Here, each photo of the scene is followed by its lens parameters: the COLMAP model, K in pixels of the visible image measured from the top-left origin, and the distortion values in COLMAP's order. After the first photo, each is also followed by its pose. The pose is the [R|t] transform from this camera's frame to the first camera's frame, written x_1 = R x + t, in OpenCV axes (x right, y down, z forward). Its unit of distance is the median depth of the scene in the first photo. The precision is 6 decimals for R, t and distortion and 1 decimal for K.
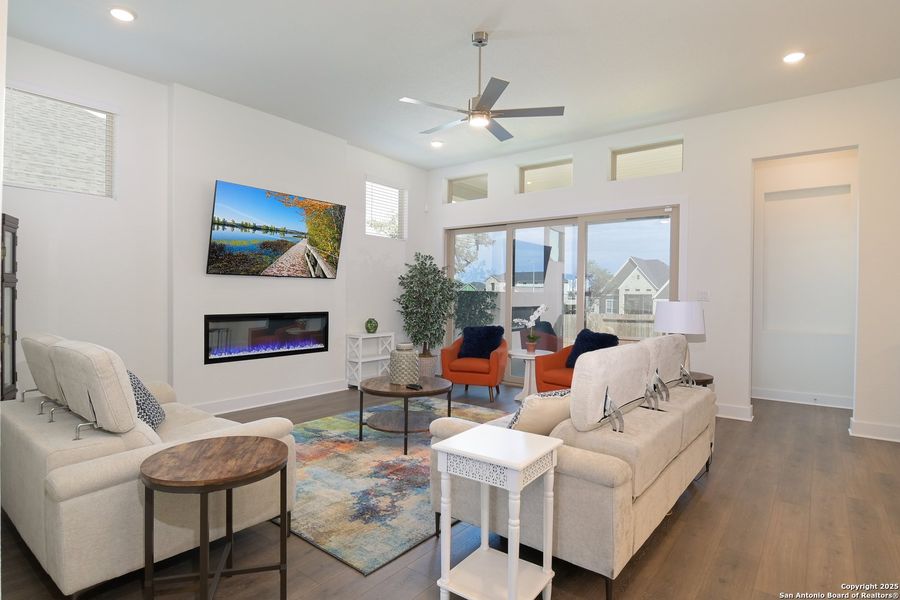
lens RADIAL K [[476.9, 0, 450.0], [0, 476.9, 300.0], [0, 0, 1]] dist [0.015238, -0.000943]
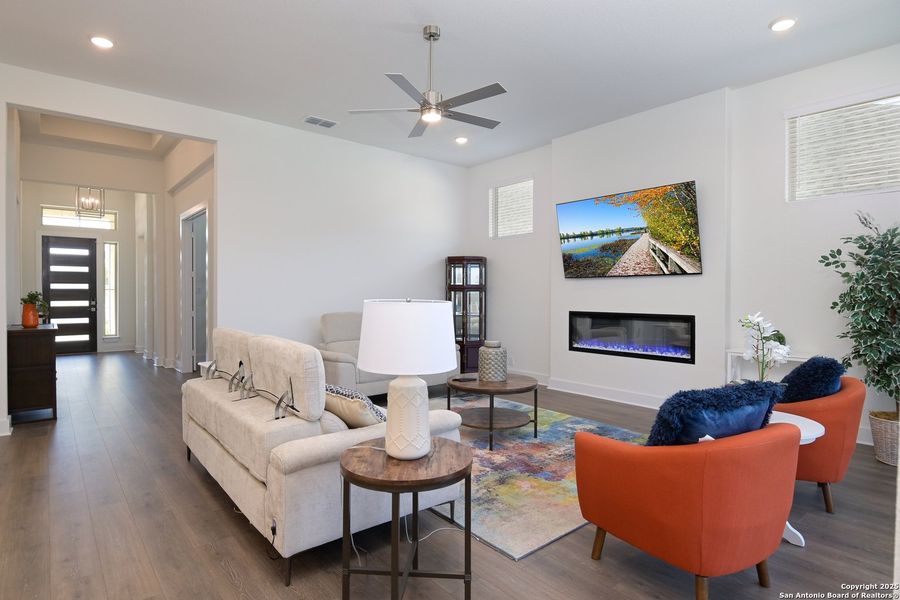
lens RADIAL K [[476.9, 0, 450.0], [0, 476.9, 300.0], [0, 0, 1]] dist [0.015238, -0.000943]
pose [[-0.210796, 0.000451, -0.977530, 0.703691], [-0.012151, 0.999921, 0.003081, 0.001446], [0.977455, 0.012528, -0.210774, 0.863851]]
